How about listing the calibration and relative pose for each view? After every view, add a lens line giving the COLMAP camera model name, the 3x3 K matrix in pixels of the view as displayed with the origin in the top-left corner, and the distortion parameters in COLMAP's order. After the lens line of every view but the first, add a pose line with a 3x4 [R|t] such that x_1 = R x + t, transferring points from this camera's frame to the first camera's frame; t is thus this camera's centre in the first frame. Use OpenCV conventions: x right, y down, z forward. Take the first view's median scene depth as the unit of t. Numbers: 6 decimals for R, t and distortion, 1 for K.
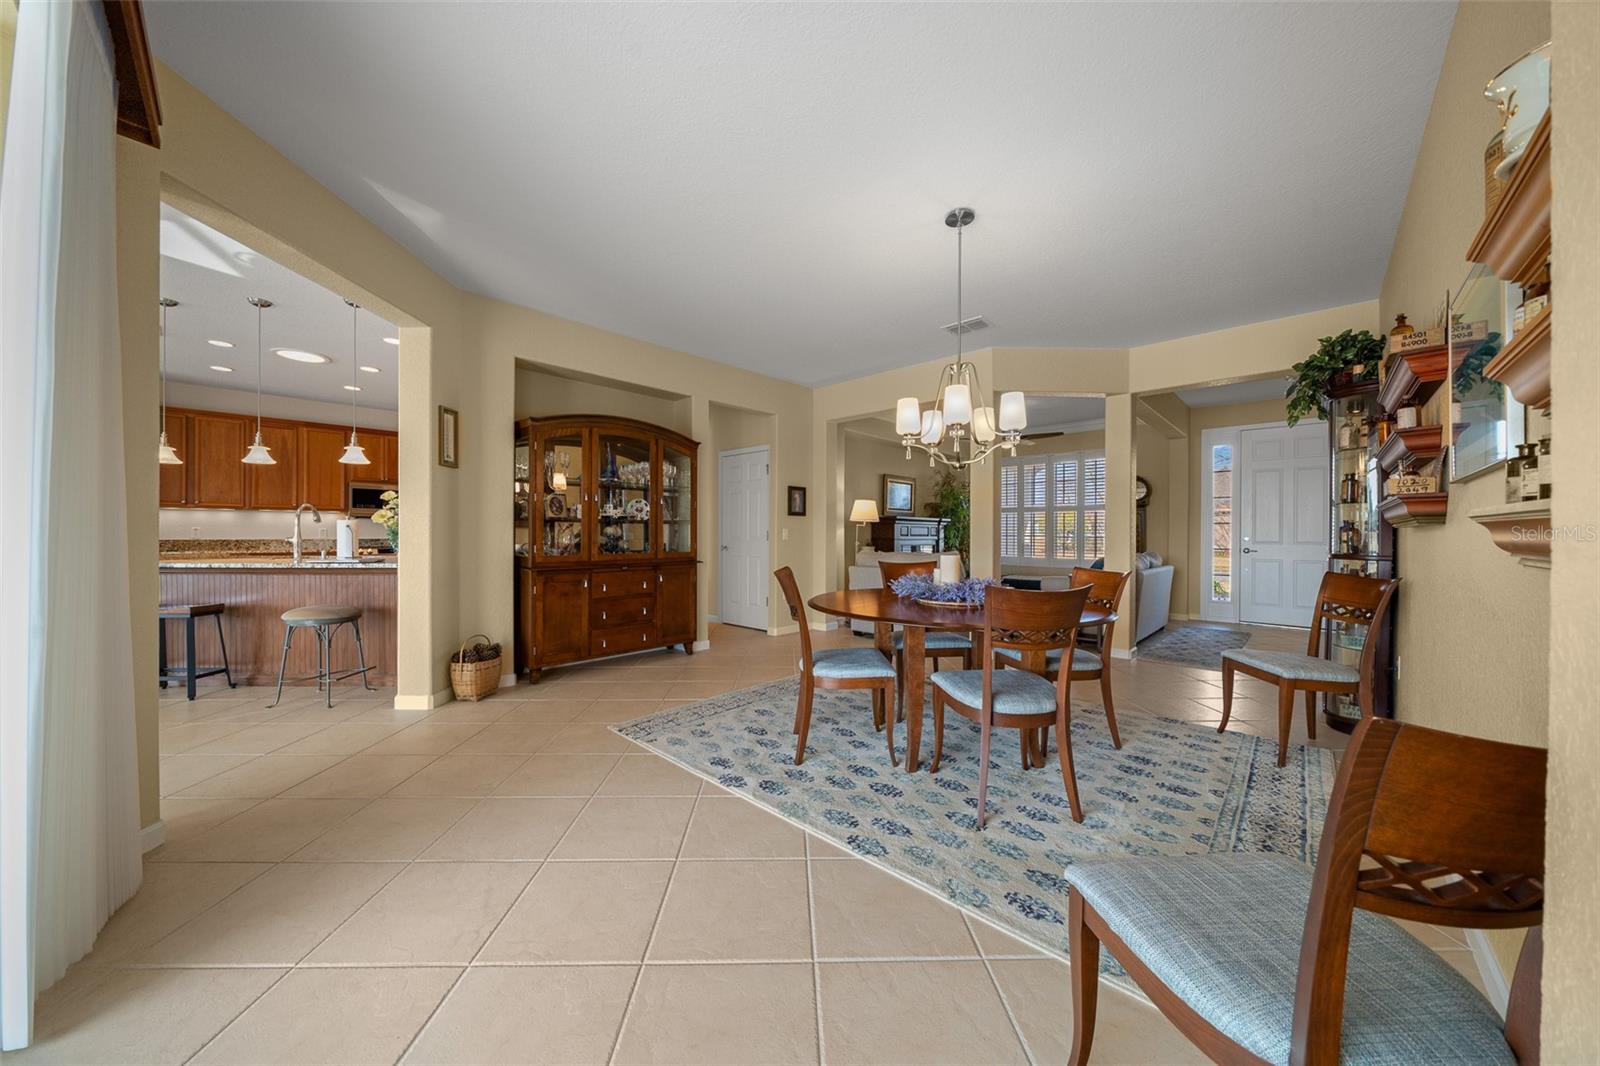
lens RADIAL K [[540.7, 0, 797.2], [0, 540.7, 533.8], [0, 0, 1]] dist [-0.007415, 0.000109]
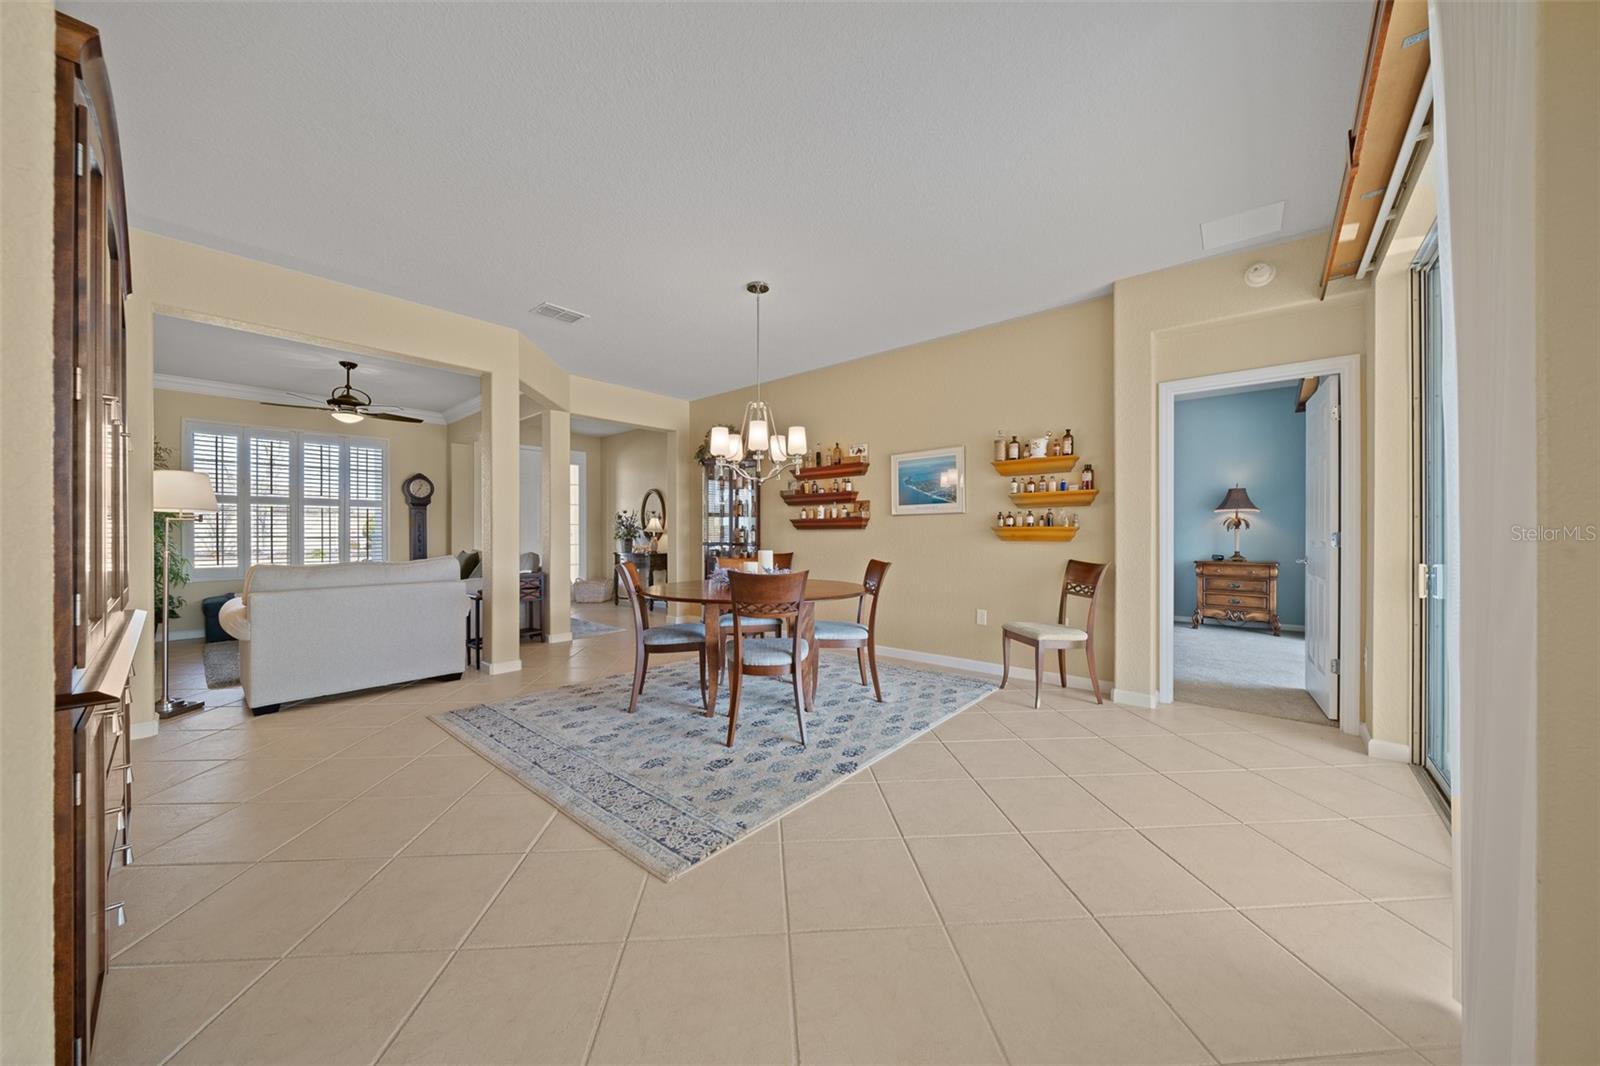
lens RADIAL K [[540.7, 0, 797.2], [0, 540.7, 533.8], [0, 0, 1]] dist [-0.007415, 0.000109]
pose [[-0.057663, 0.001093, 0.998335, -1.009855], [-0.002961, 0.999995, -0.001265, -0.000058], [-0.998332, -0.003029, -0.057660, 0.996258]]
